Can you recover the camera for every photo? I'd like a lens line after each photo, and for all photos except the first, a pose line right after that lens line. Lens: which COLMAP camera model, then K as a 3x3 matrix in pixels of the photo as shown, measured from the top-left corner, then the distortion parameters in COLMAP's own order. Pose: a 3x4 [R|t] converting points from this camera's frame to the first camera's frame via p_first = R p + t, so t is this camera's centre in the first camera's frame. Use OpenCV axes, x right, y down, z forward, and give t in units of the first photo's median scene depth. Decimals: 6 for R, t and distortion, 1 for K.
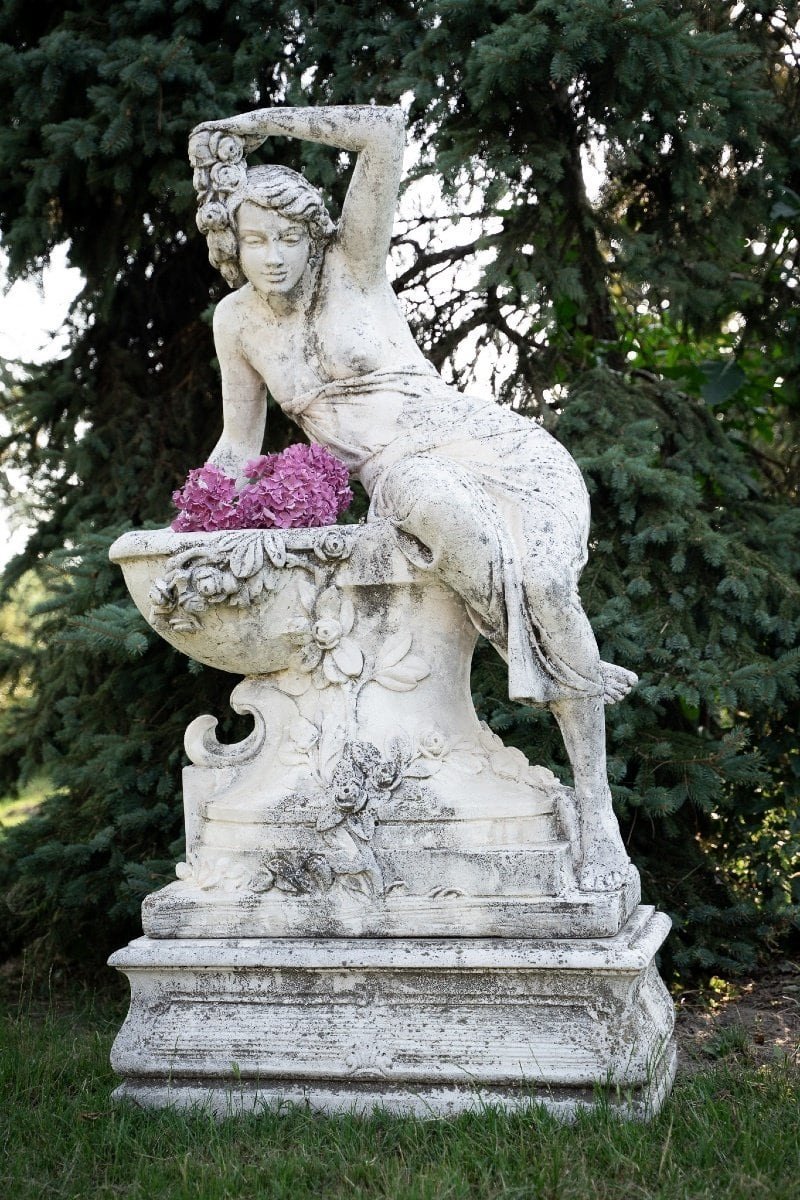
lens RADIAL K [[1840.7, 0, 400.6], [0, 1840.7, 600.7], [0, 0, 1]] dist [0.119044, 0.000000]
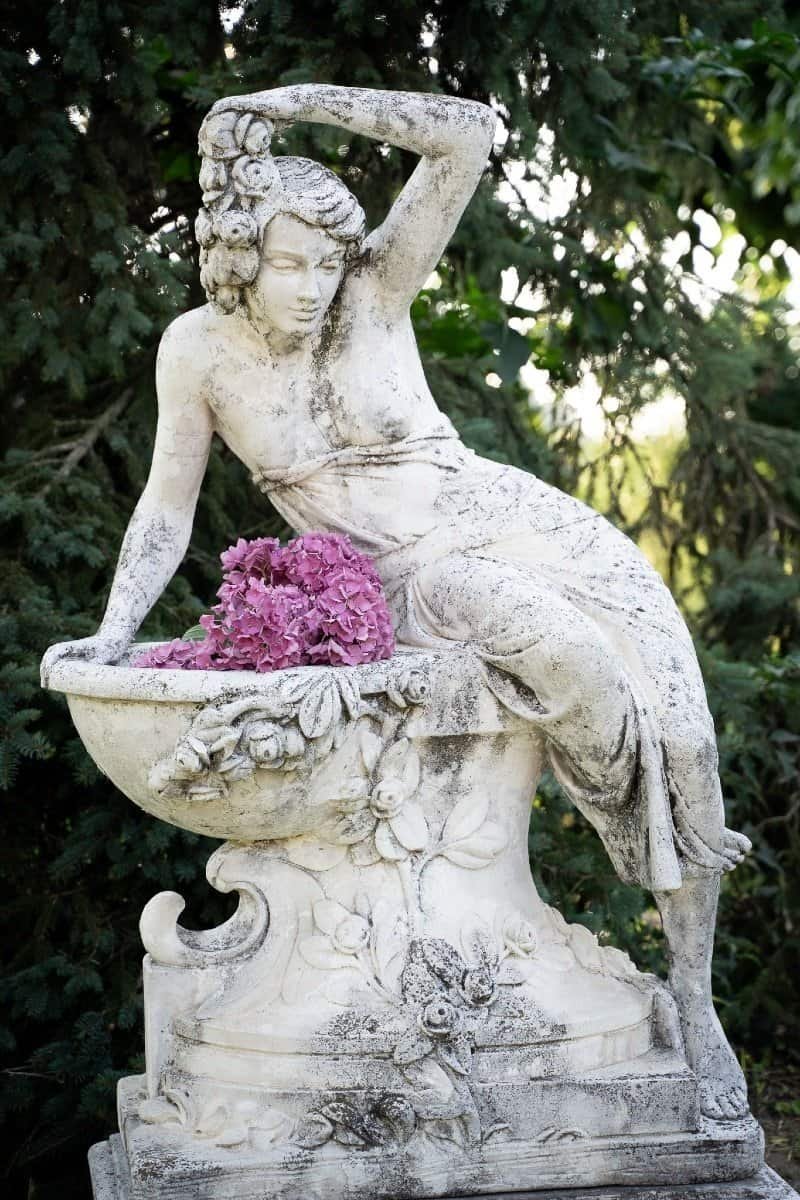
lens RADIAL K [[2378.5, 0, 393.8], [0, 2378.5, 596.6], [0, 0, 1]] dist [0.254211, 0.000000]
pose [[0.921092, -0.004865, 0.389314, -0.418939], [-0.027666, 0.996577, 0.077909, -0.141238], [-0.388360, -0.082532, 0.917804, 0.100642]]
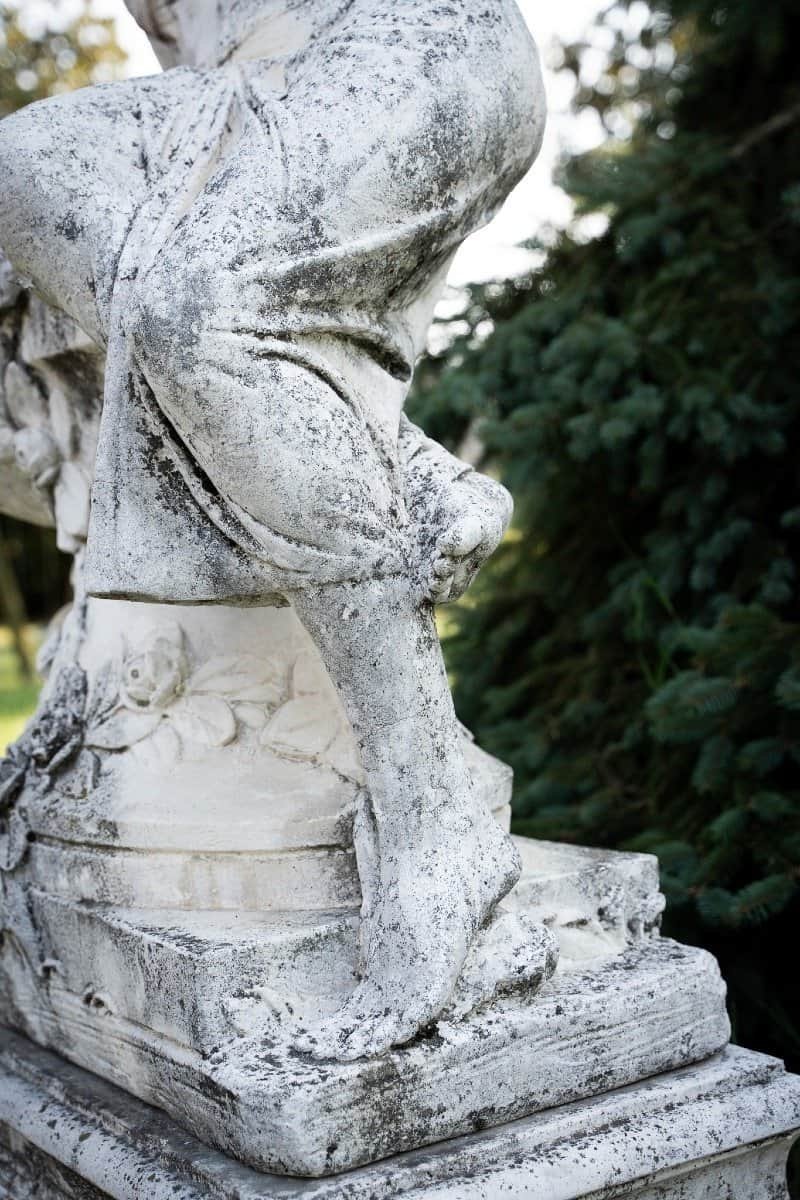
lens RADIAL K [[1756.5, 0, 405.8], [0, 1756.5, 595.6], [0, 0, 1]] dist [0.116104, 0.000000]
pose [[0.728449, 0.007784, -0.685055, 0.372953], [0.066923, 0.994345, 0.082460, 0.022551], [0.681823, -0.105914, 0.723809, 0.704274]]
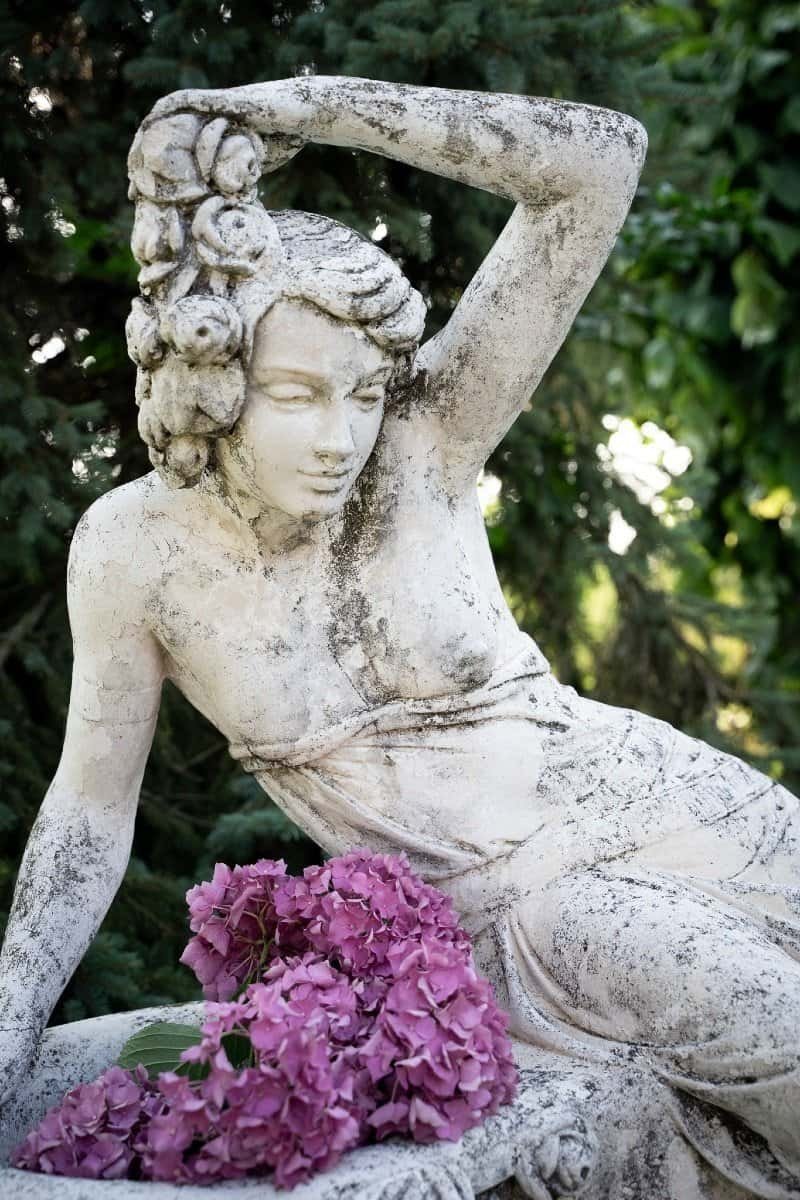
lens RADIAL K [[1575.5, 0, 398.1], [0, 1575.5, 597.5], [0, 0, 1]] dist [0.057669, 0.000000]
pose [[0.882506, -0.015715, 0.470038, -0.227846], [0.008666, 0.999815, 0.017157, -0.158621], [-0.470221, -0.011068, 0.882479, 0.694159]]
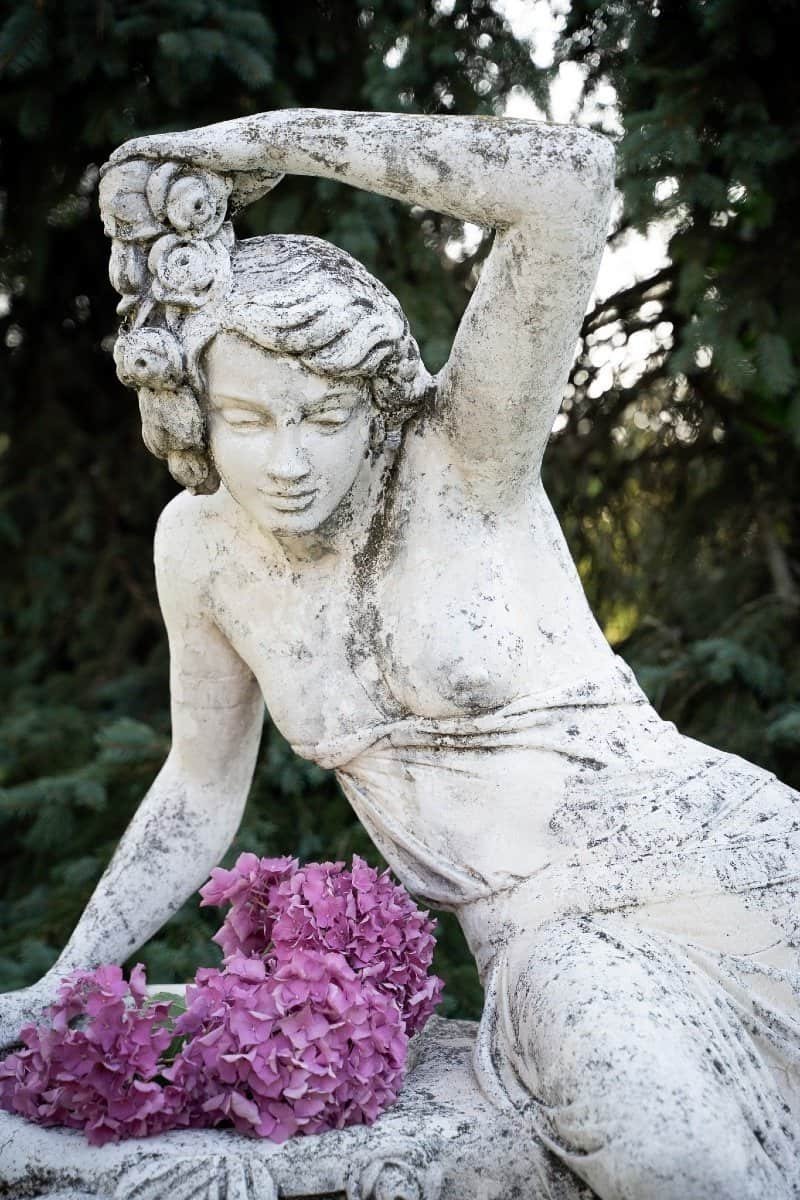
lens RADIAL K [[2091.4, 0, 399.9], [0, 2091.4, 596.8], [0, 0, 1]] dist [0.208626, 0.000000]
pose [[0.998519, 0.049556, -0.022443, -0.030505], [-0.047732, 0.995997, 0.075572, -0.195872], [0.026098, -0.074389, 0.996888, 0.521825]]
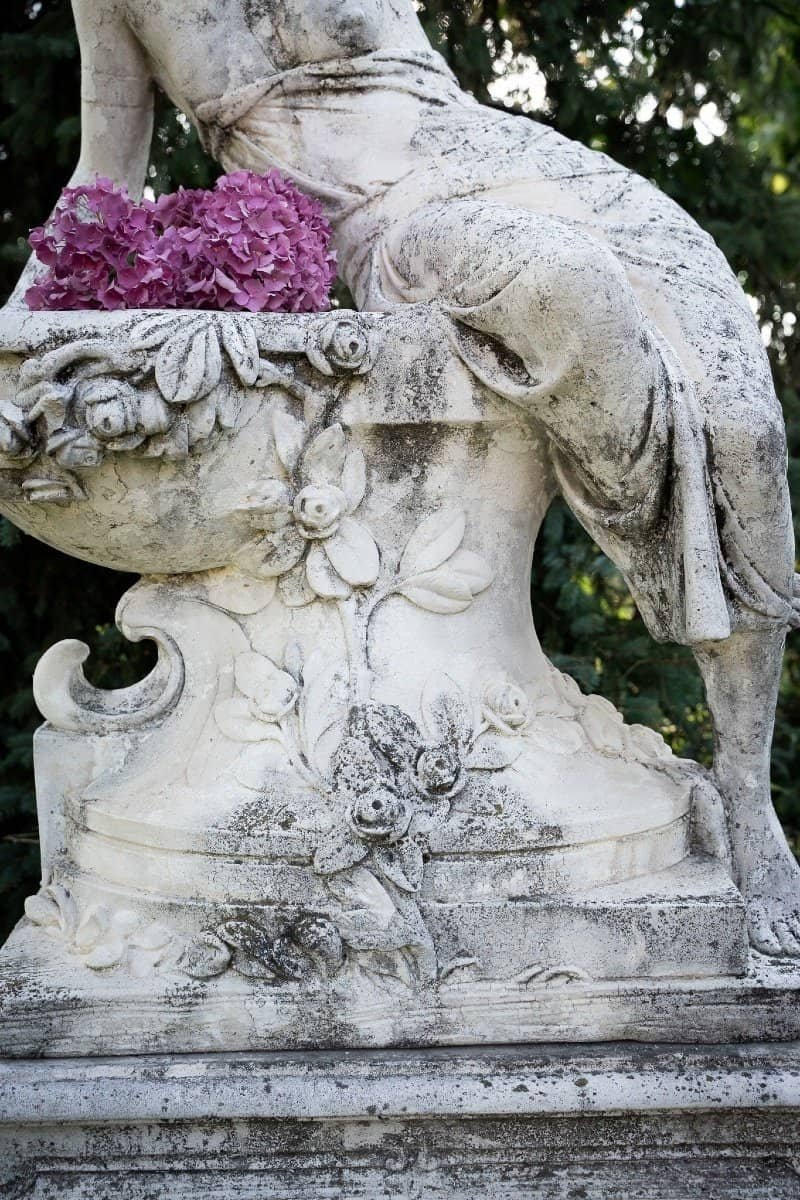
lens RADIAL K [[1305.1, 0, 400.4], [0, 1305.1, 595.9], [0, 0, 1]] dist [-0.007558, 0.000000]
pose [[0.968427, -0.005910, 0.249227, -0.113458], [-0.023462, 0.993121, 0.114717, -0.002180], [-0.248191, -0.116943, 0.961627, 0.611266]]
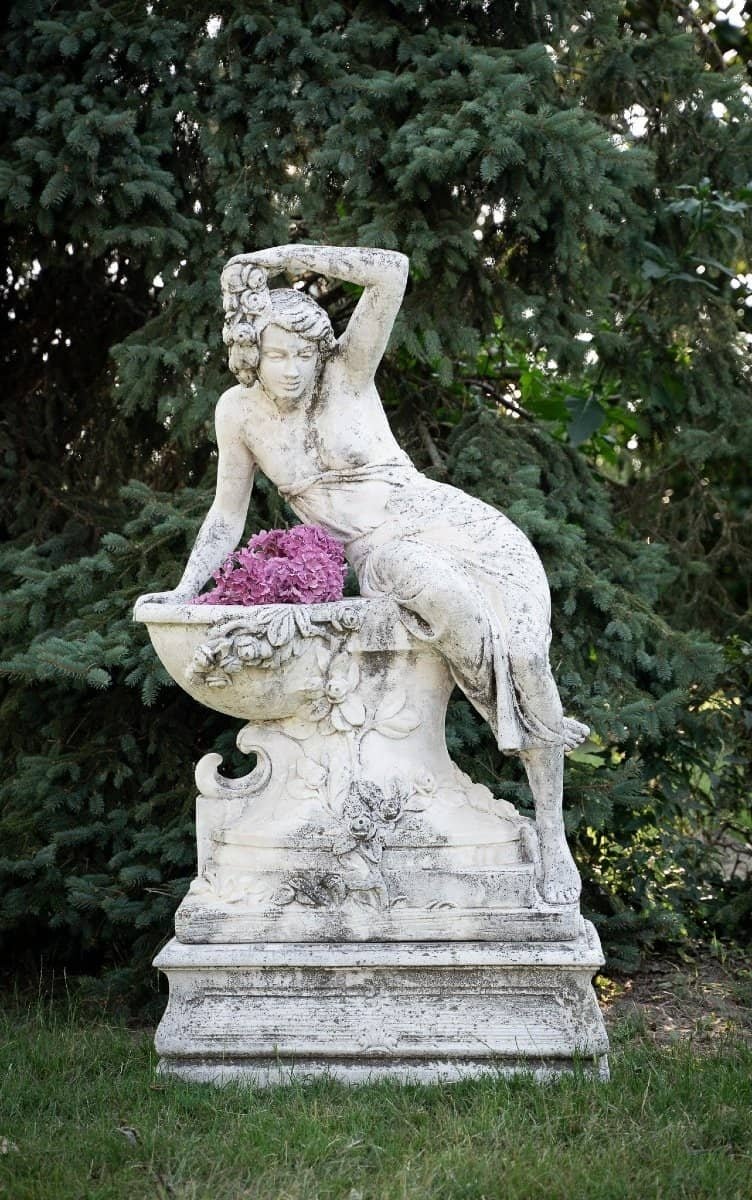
lens RADIAL K [[2500.0, 0, 323.0], [0, 2500.0, 594.3], [0, 0, 1]] dist [0.201246, 0.000000]
pose [[0.986782, 0.015282, 0.161331, -0.311272], [-0.021400, 0.999113, 0.036255, -0.103022], [-0.160634, -0.039228, 0.986234, -0.600749]]
